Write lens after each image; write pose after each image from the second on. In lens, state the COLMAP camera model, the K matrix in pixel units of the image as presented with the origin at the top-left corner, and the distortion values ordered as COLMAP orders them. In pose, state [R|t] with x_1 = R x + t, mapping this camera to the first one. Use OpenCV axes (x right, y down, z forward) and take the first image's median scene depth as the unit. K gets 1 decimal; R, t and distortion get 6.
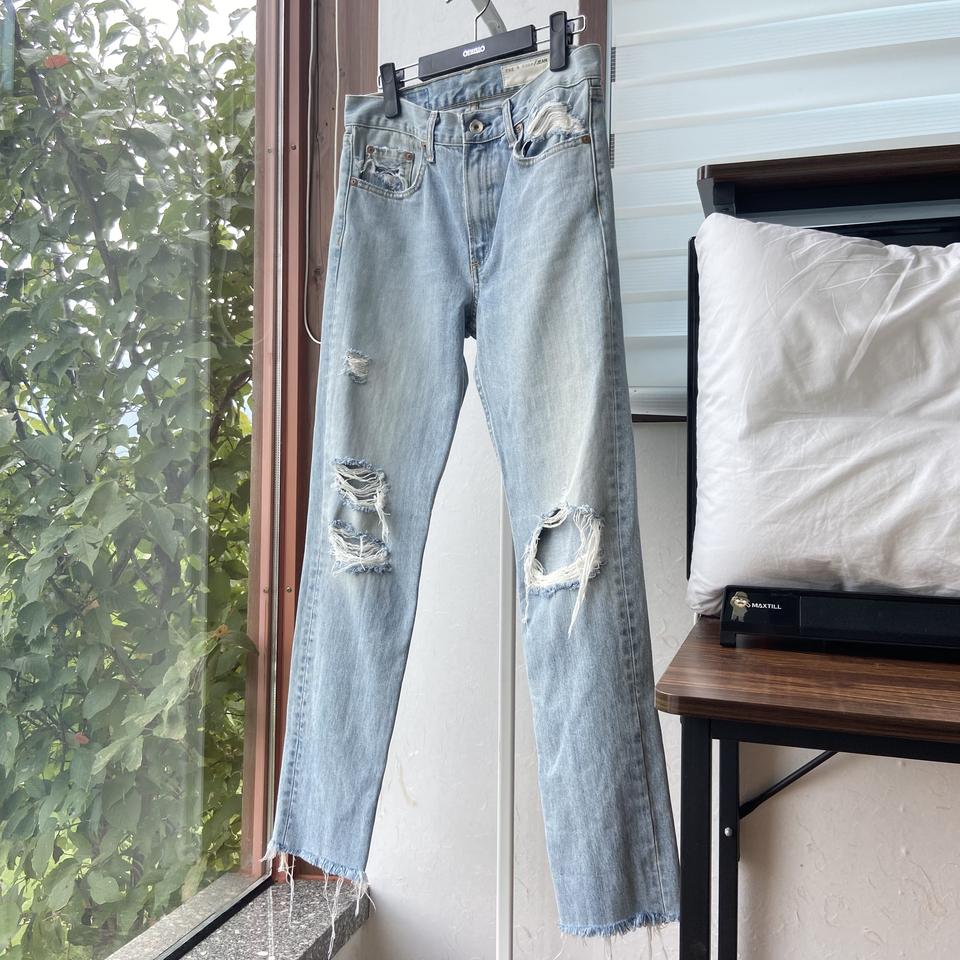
lens RADIAL K [[985.6, 0, 481.1], [0, 985.6, 492.0], [0, 0, 1]] dist [0.108196, -0.156265]
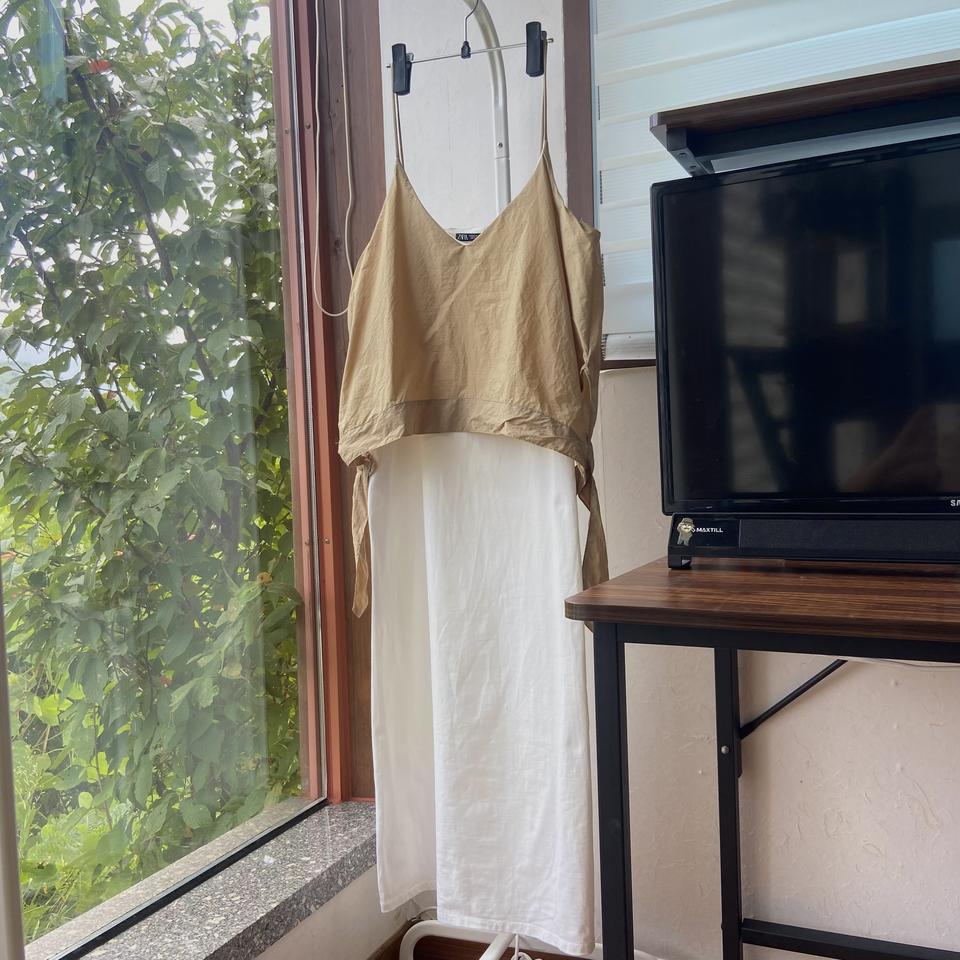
lens RADIAL K [[987.5, 0, 491.4], [0, 987.5, 516.0], [0, 0, 1]] dist [0.101781, -0.144919]
pose [[0.990950, -0.038932, -0.128463, 0.134025], [0.045910, 0.997601, 0.051812, 0.023393], [0.126138, -0.057241, 0.990360, -0.060208]]
